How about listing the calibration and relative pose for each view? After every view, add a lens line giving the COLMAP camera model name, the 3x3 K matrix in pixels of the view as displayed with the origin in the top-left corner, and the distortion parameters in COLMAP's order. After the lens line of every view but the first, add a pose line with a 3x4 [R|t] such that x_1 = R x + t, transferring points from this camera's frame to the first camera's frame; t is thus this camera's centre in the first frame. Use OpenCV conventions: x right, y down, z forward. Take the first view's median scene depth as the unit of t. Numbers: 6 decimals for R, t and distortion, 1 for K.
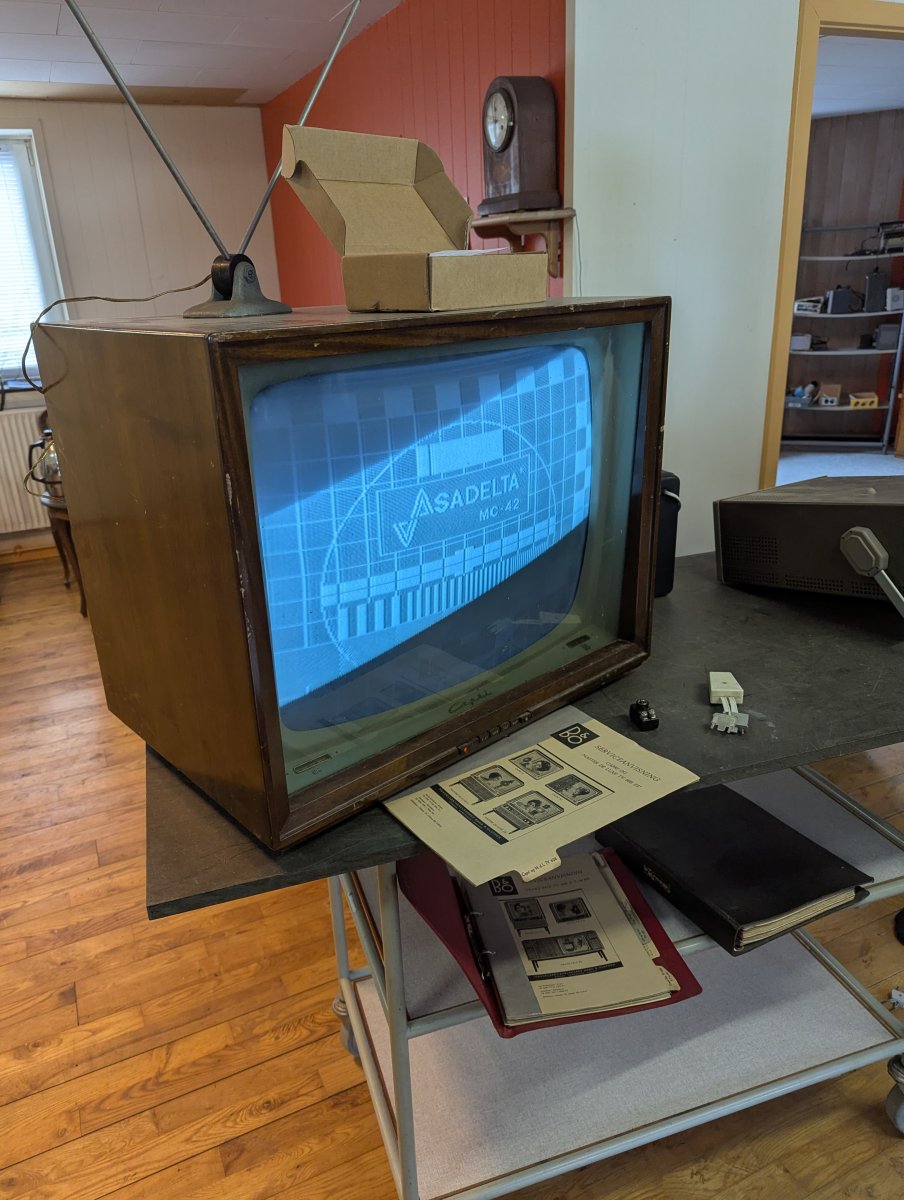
lens RADIAL K [[877.2, 0, 452.0], [0, 877.2, 600.0], [0, 0, 1]] dist [0.001056, -0.003472]
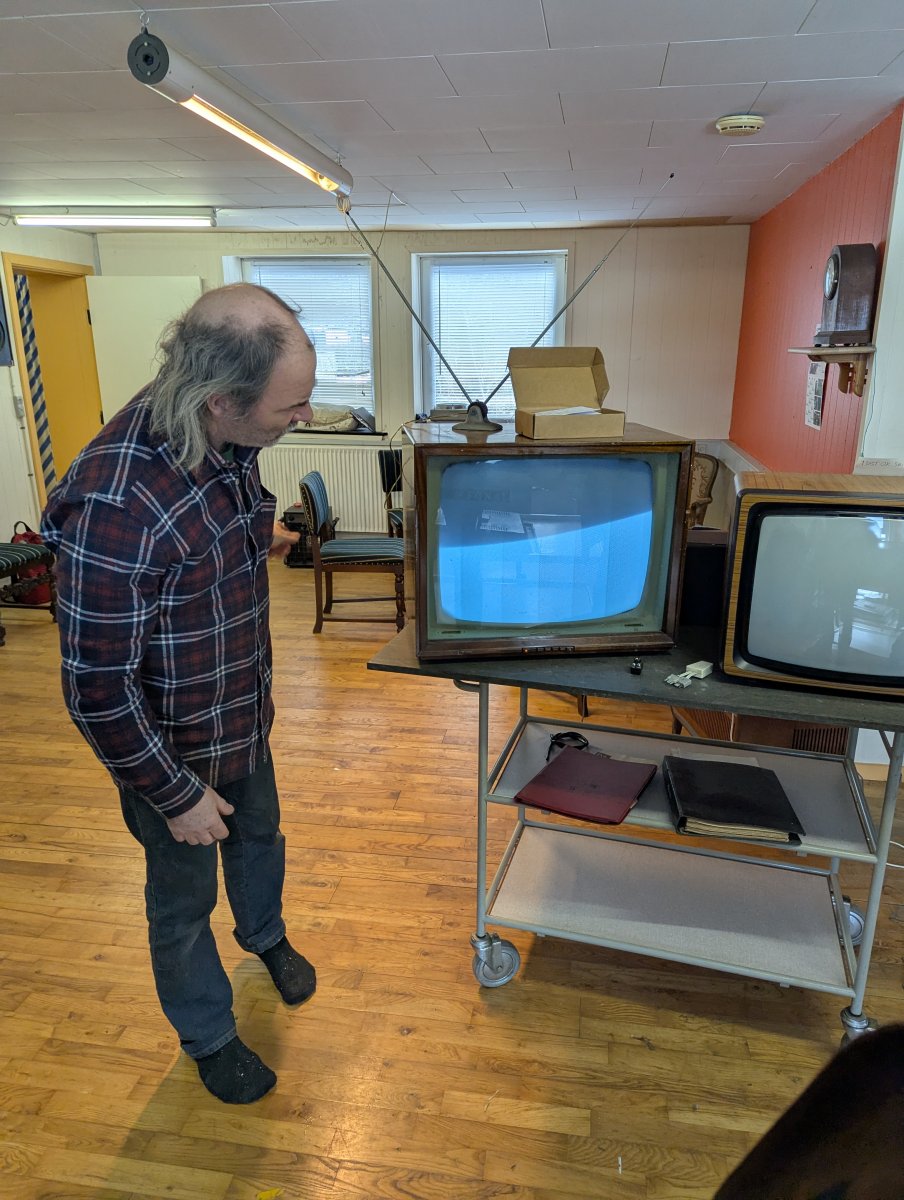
lens RADIAL K [[877.2, 0, 452.0], [0, 877.2, 600.0], [0, 0, 1]] dist [0.001056, -0.003472]
pose [[0.820064, 0.204798, -0.534372, 0.486878], [-0.233619, 0.972226, 0.014086, 0.036479], [0.522415, 0.113288, 0.845132, -0.420991]]
